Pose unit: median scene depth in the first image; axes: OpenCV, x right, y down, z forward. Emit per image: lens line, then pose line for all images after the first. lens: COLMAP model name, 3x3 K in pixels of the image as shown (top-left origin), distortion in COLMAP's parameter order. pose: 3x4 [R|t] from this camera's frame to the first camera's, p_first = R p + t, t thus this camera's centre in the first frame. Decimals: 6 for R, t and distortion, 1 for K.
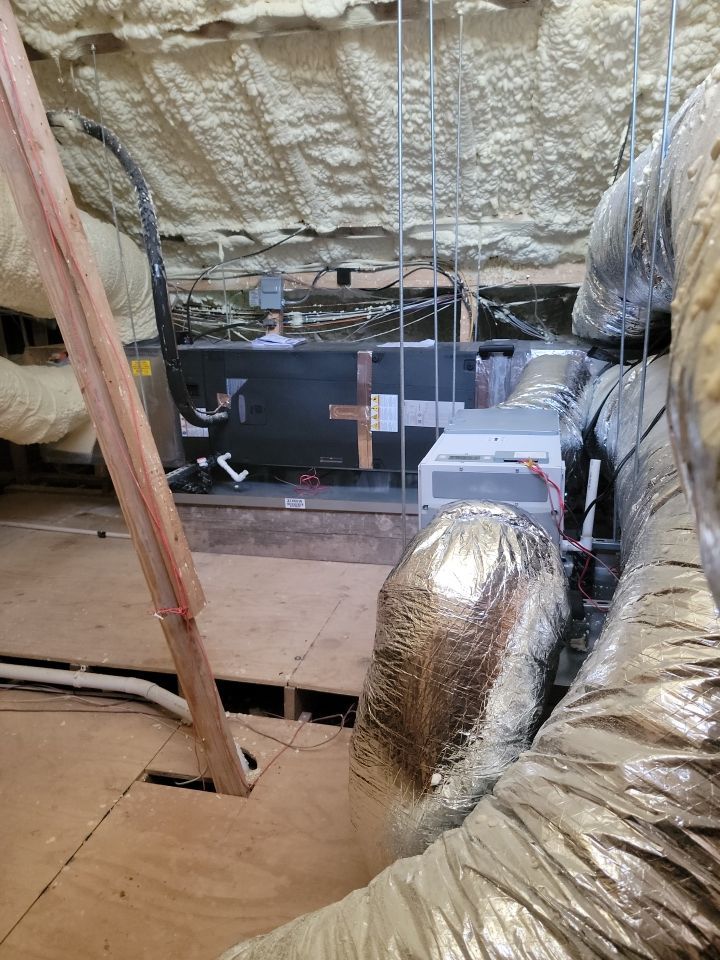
lens RADIAL K [[666.8, 0, 361.4], [0, 666.8, 479.9], [0, 0, 1]] dist [0.048256, -0.008751]
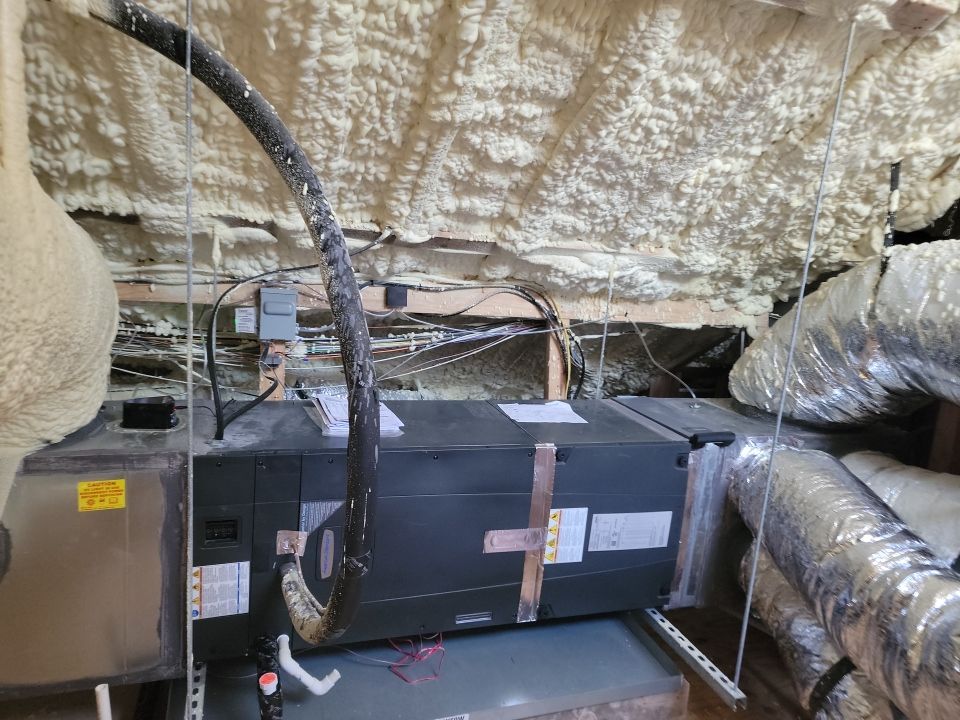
lens RADIAL K [[666.8, 0, 465.4], [0, 666.8, 339.7], [0, 0, 1]] dist [0.048256, -0.008751]
pose [[0.842003, -0.000582, 0.539473, -0.365861], [0.055118, 0.994859, -0.084954, -0.219742], [-0.536650, 0.101266, 0.837706, 0.446897]]
